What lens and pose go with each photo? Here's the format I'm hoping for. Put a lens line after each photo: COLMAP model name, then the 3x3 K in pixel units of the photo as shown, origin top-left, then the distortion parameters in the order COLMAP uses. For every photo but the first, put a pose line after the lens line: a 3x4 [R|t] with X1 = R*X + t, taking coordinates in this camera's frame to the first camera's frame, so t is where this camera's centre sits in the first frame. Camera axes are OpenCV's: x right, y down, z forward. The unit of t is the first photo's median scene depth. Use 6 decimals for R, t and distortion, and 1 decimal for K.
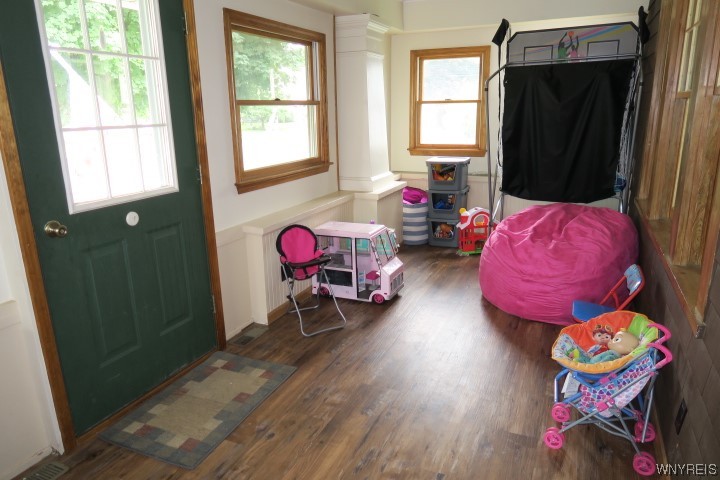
lens RADIAL K [[495.0, 0, 360.0], [0, 495.0, 240.0], [0, 0, 1]] dist [-0.002471, 0.001451]
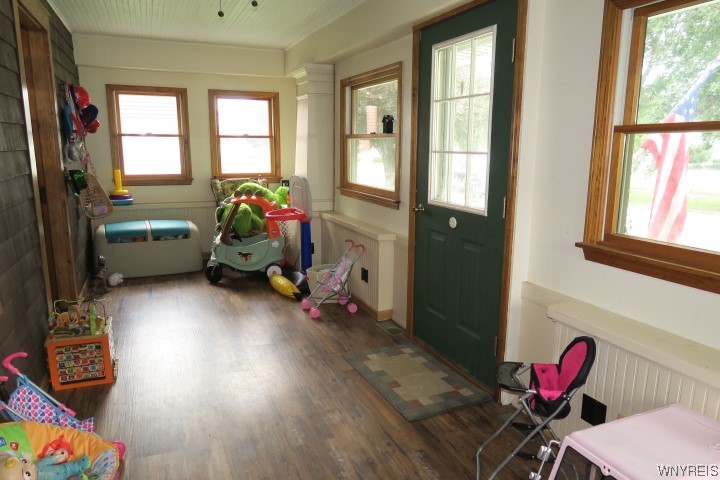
lens RADIAL K [[495.0, 0, 360.0], [0, 495.0, 240.0], [0, 0, 1]] dist [-0.002471, 0.001451]
pose [[-0.672085, 0.159553, -0.723080, 0.622738], [-0.183516, 0.910154, 0.371405, -0.422512], [0.717373, 0.382312, -0.582420, 1.545185]]
